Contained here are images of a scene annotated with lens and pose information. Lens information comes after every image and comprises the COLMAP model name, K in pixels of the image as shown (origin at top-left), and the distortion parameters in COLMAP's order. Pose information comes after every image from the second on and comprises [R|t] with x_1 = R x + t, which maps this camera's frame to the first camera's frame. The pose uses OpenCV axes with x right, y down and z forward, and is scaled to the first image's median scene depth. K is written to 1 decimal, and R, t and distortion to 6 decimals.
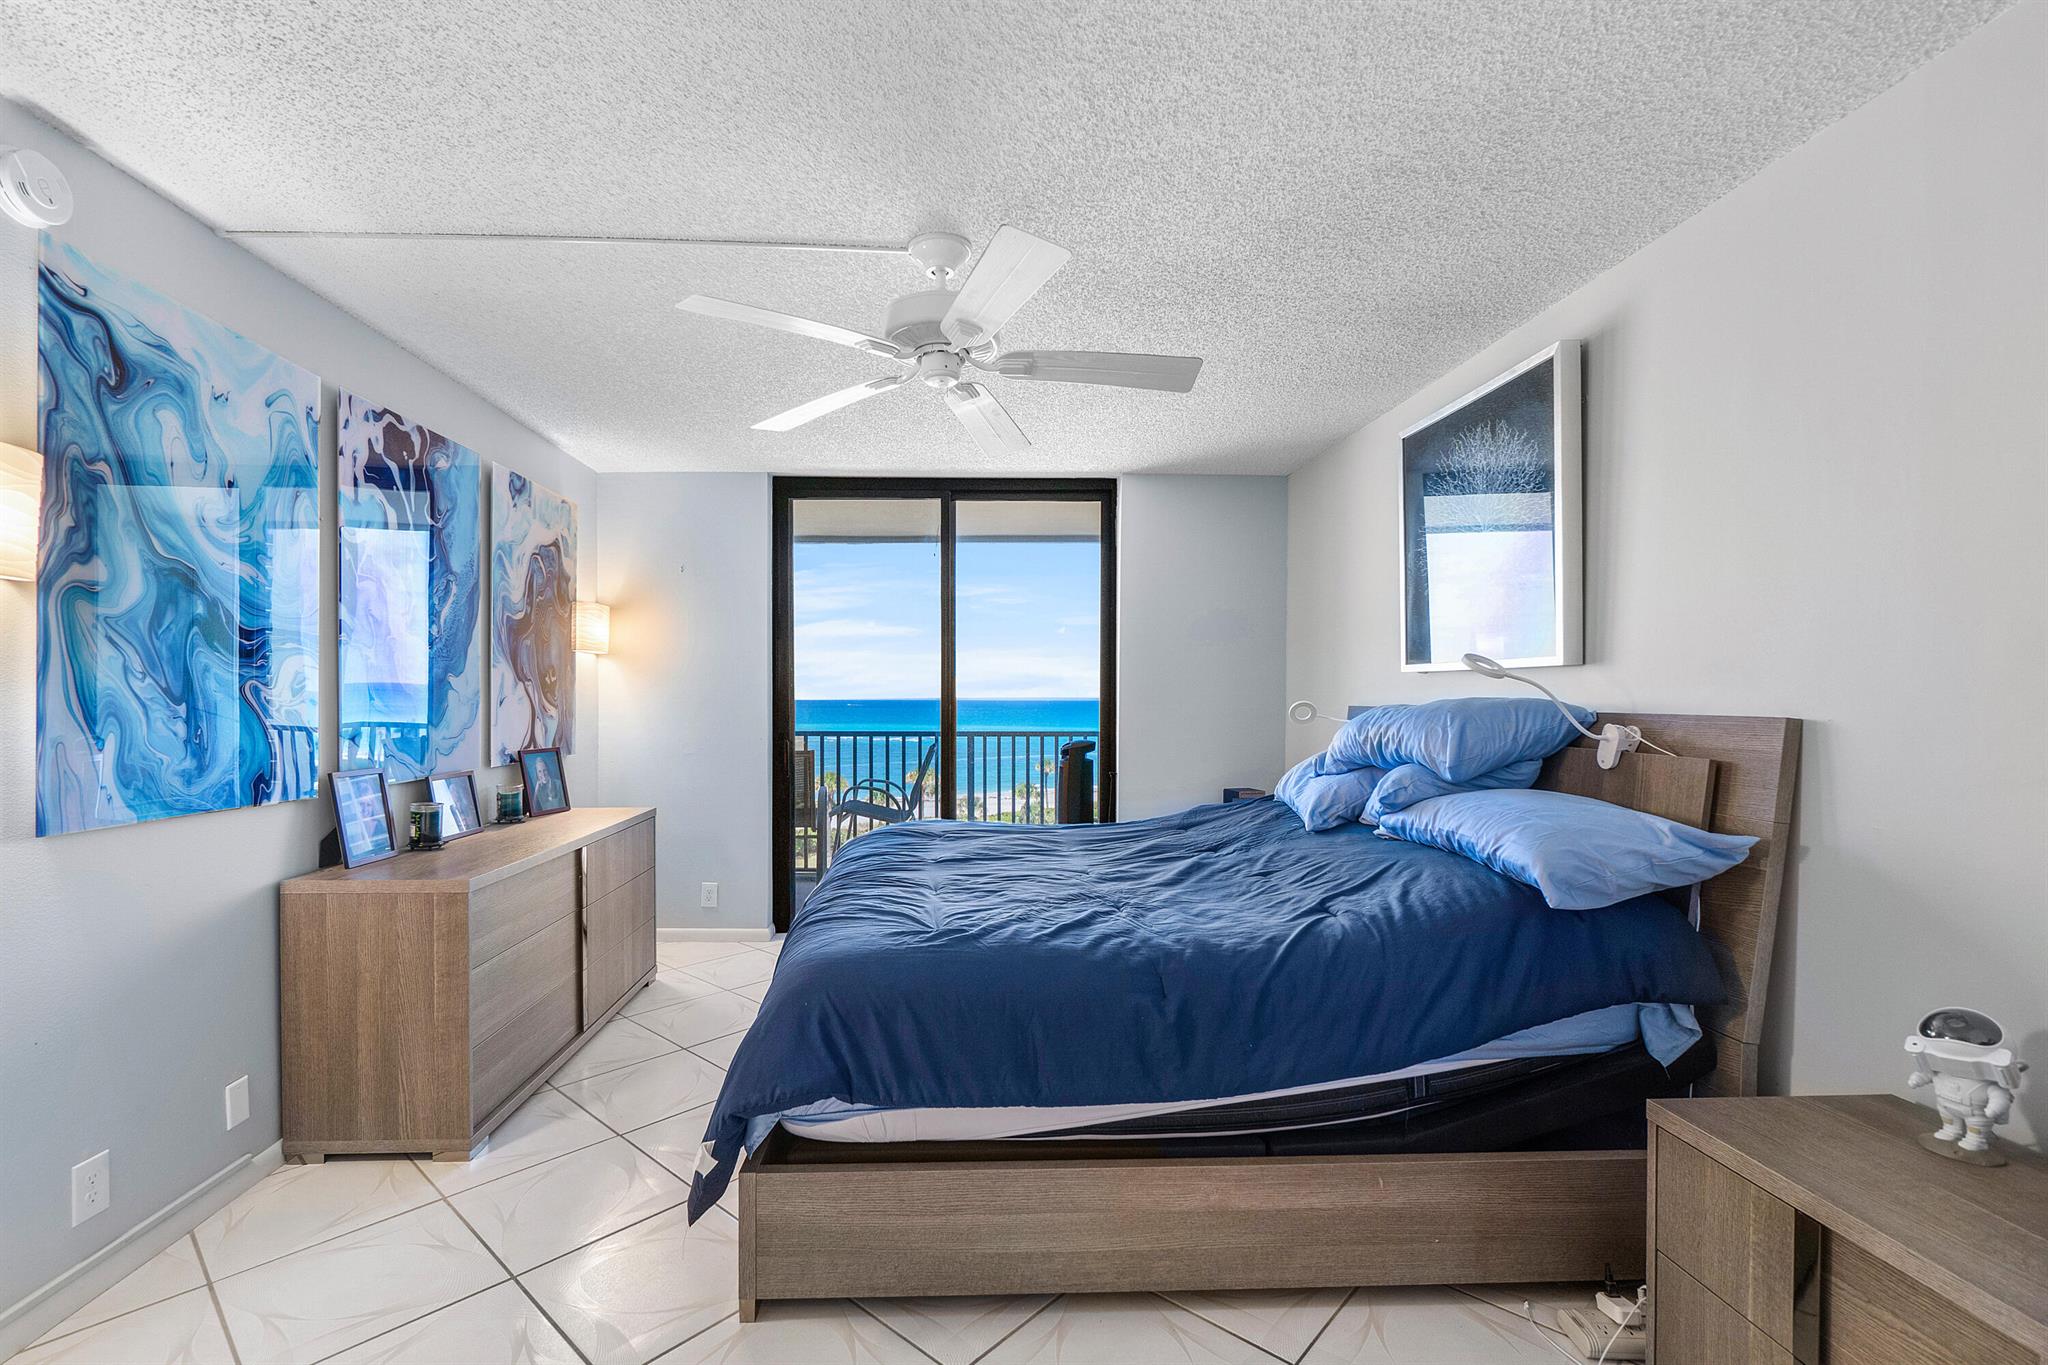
lens RADIAL K [[980.5, 0, 1025.3], [0, 980.5, 702.0], [0, 0, 1]] dist [0.000225, 0.001422]
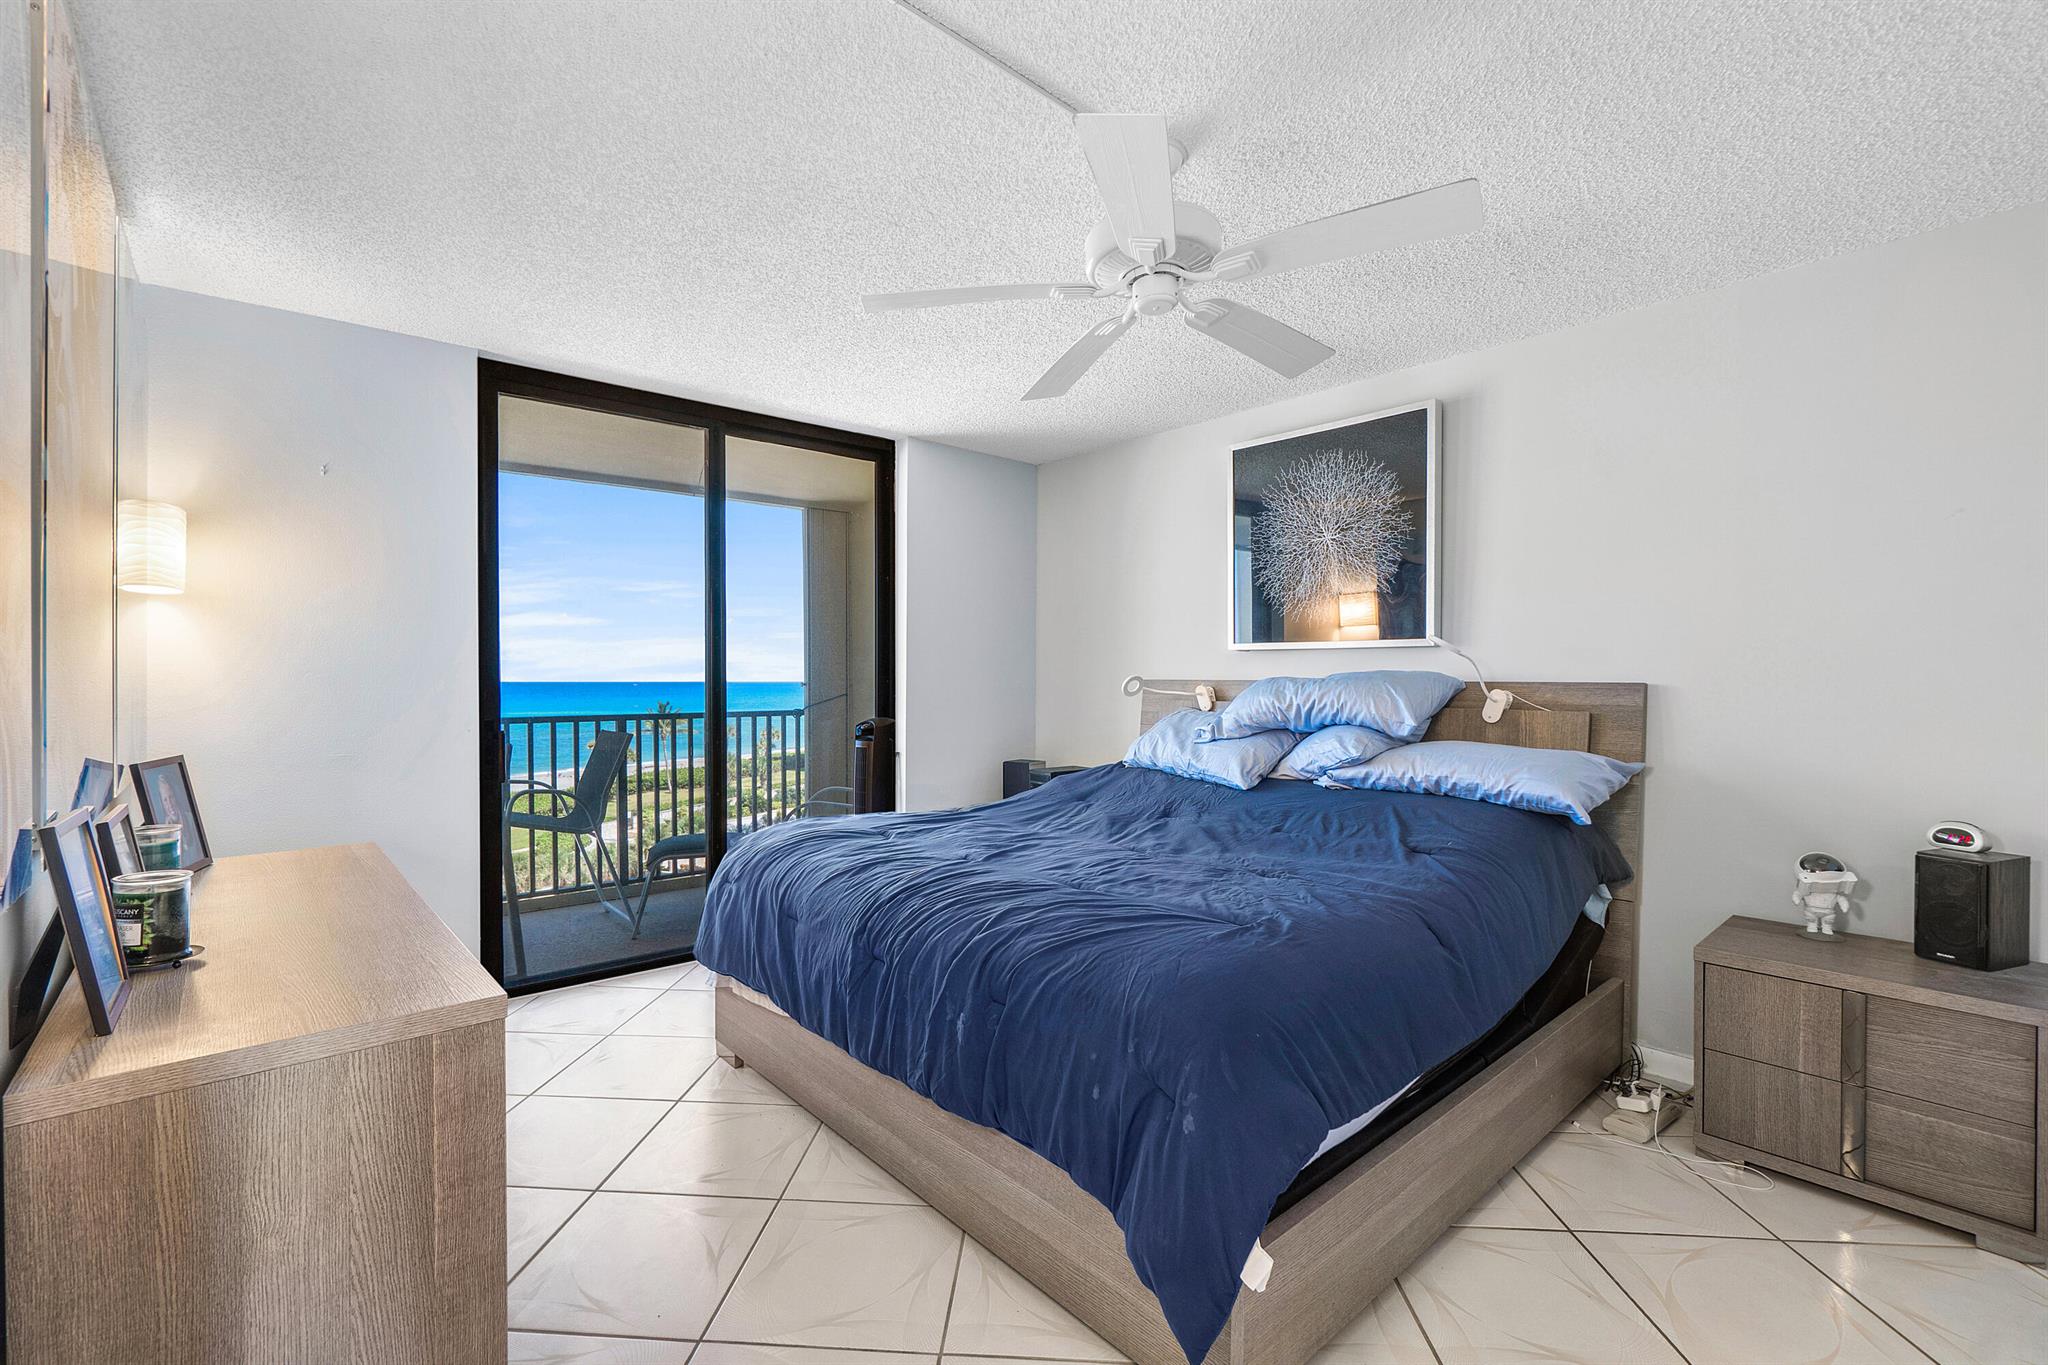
lens RADIAL K [[917.7, 0, 1021.5], [0, 917.7, 691.2], [0, 0, 1]] dist [-0.003808, -0.000292]
pose [[0.760968, -0.009536, 0.648719, -0.658871], [0.004414, 0.999945, 0.009521, 0.009103], [-0.648774, -0.004381, 0.760968, 0.416075]]
